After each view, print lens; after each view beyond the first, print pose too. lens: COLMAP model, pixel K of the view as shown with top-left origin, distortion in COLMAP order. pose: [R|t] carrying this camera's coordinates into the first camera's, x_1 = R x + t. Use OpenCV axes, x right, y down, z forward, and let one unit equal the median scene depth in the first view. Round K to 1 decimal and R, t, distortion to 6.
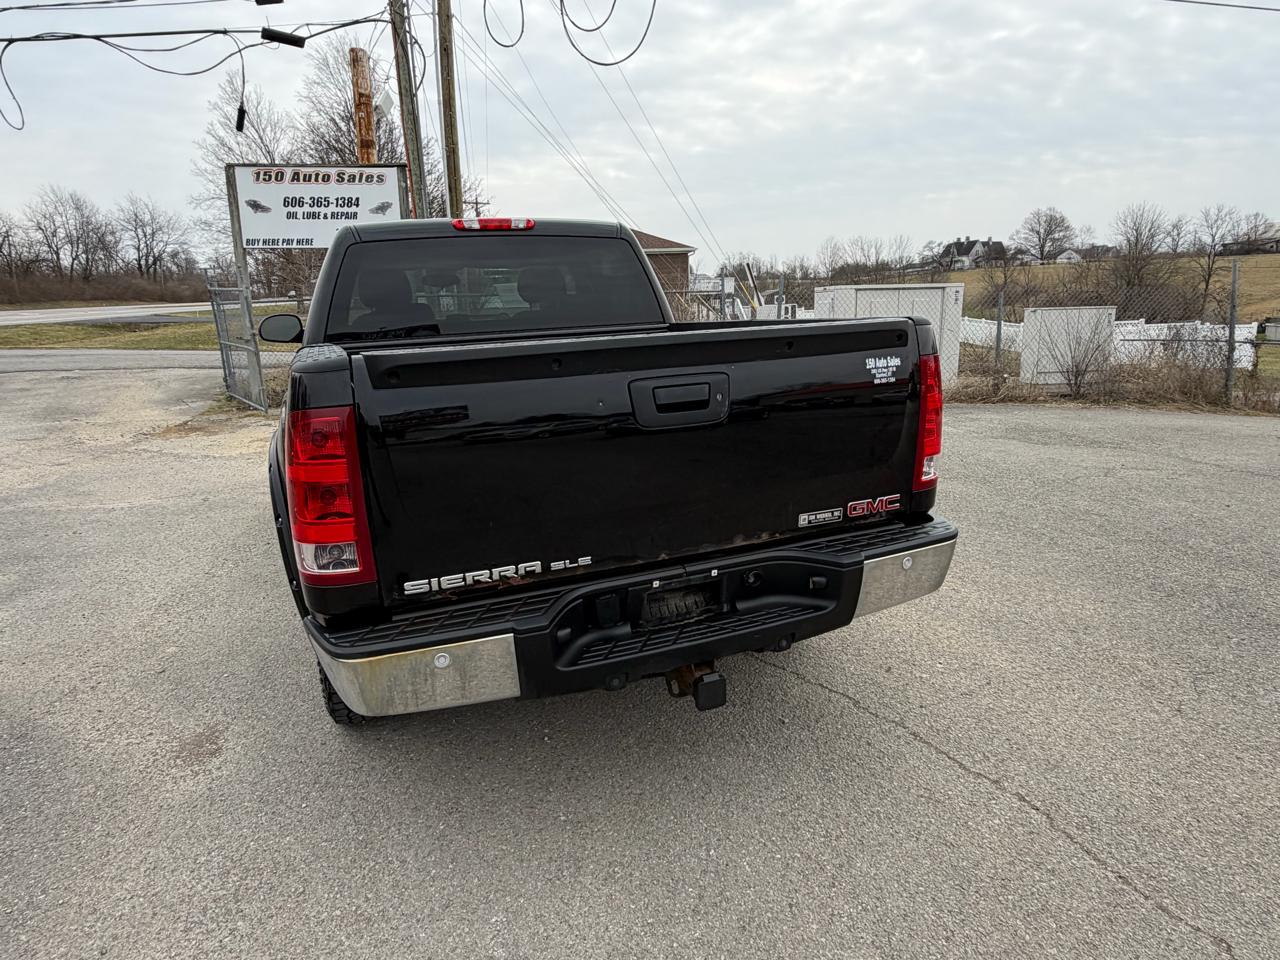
lens RADIAL K [[766.9, 0, 640.0], [0, 766.9, 480.0], [0, 0, 1]] dist [0.000624, -0.000650]
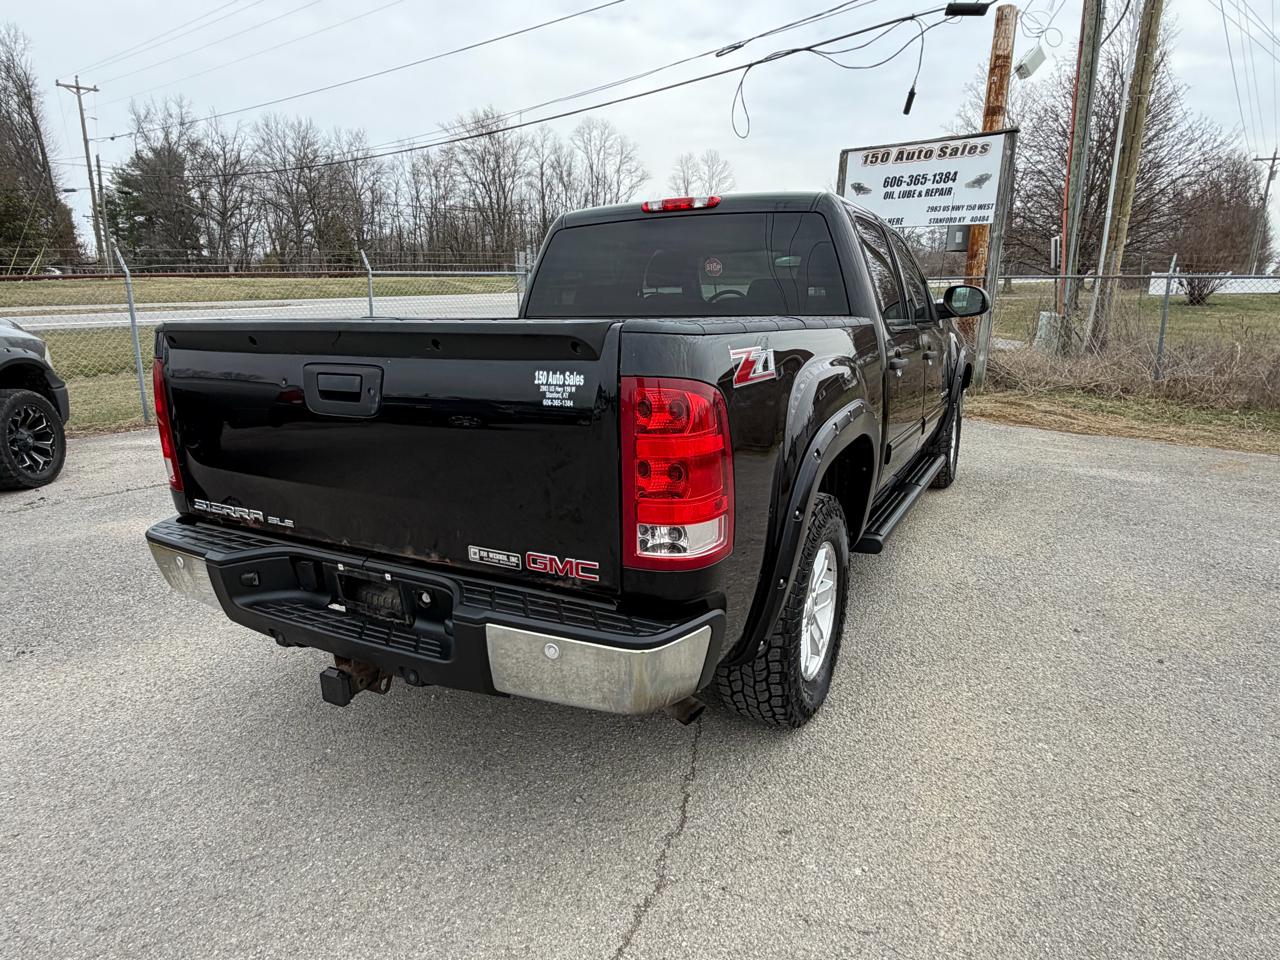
lens RADIAL K [[773.2, 0, 633.2], [0, 773.2, 484.1], [0, 0, 1]] dist [-0.002974, 0.000496]
pose [[0.634389, 0.214151, -0.742758, 0.171308], [-0.192424, 0.974363, 0.116577, -0.028205], [0.748681, 0.068969, 0.659333, 0.103483]]
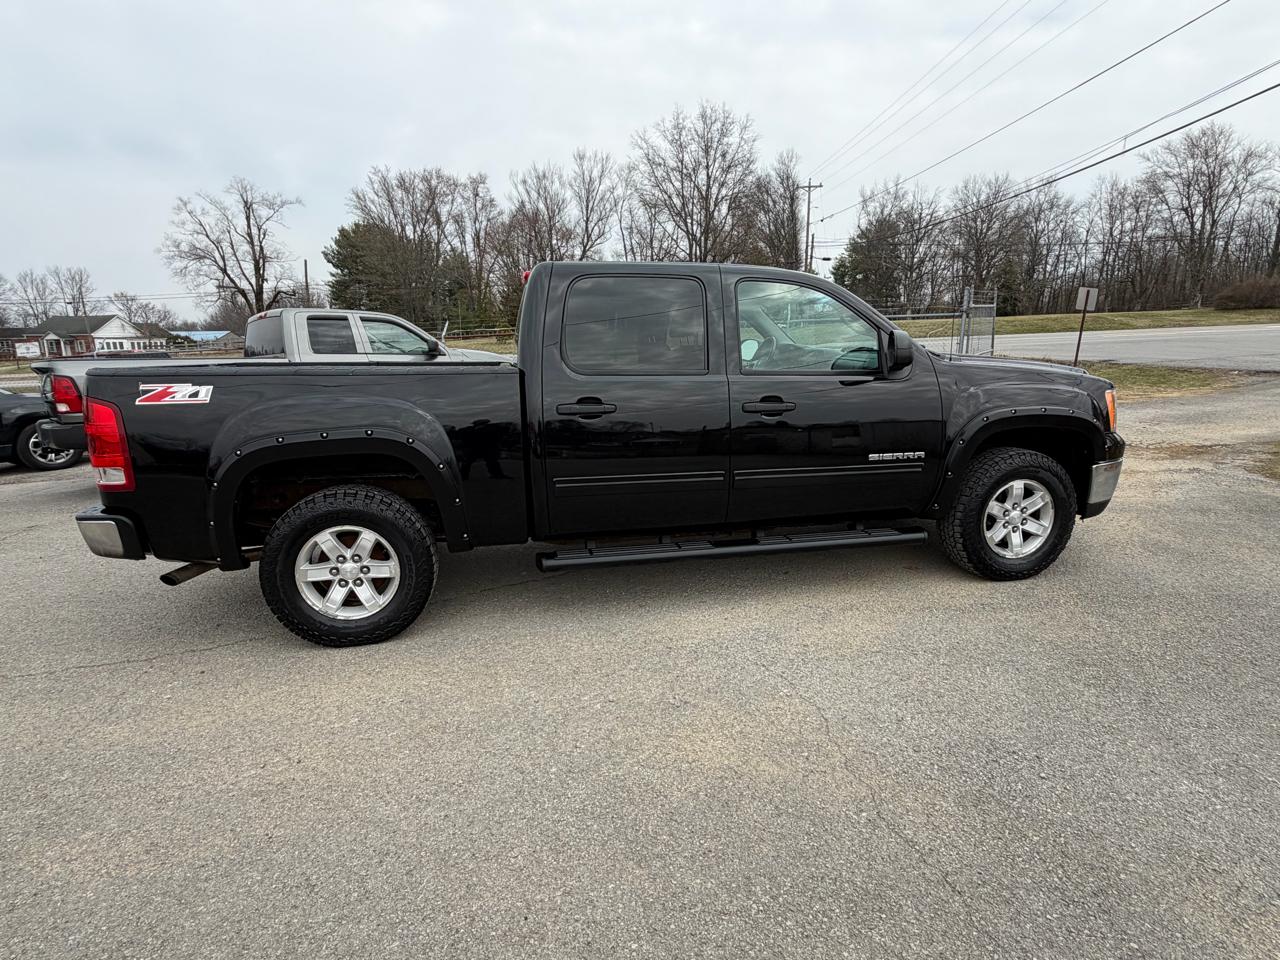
lens RADIAL K [[669.9, 0, 636.9], [0, 669.9, 484.0], [0, 0, 1]] dist [0.001413, -0.000889]
pose [[-0.197130, 0.242431, -0.949930, 0.273390], [-0.198189, 0.939084, 0.280791, -0.110984], [0.960136, 0.243618, -0.137074, 0.433040]]
